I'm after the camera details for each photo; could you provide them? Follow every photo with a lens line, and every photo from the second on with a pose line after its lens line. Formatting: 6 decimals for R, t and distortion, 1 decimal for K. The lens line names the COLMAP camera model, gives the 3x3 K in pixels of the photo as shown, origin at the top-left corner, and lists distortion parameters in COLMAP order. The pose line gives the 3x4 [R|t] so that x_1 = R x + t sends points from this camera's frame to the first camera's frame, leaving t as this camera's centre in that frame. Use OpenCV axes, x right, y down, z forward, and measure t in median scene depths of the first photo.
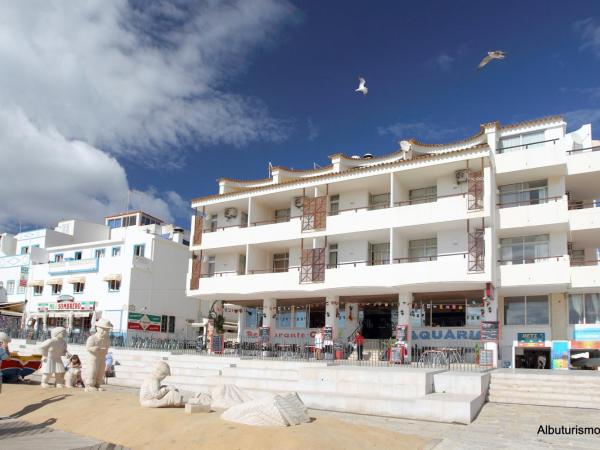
lens RADIAL K [[413.7, 0, 298.7], [0, 413.7, 220.5], [0, 0, 1]] dist [-0.060880, 0.058178]
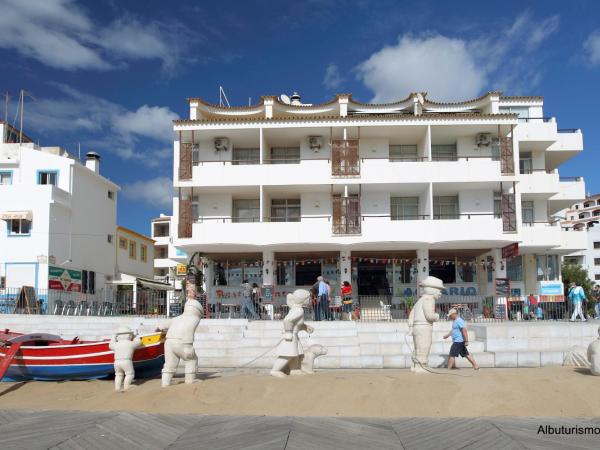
lens RADIAL K [[425.0, 0, 300.0], [0, 425.0, 225.0], [0, 0, 1]] dist [0.006744, 0.003299]
pose [[0.895542, 0.057101, 0.441297, -0.354991], [-0.105155, 0.990800, 0.085194, 0.047606], [-0.432373, -0.122699, 0.893308, 0.170893]]
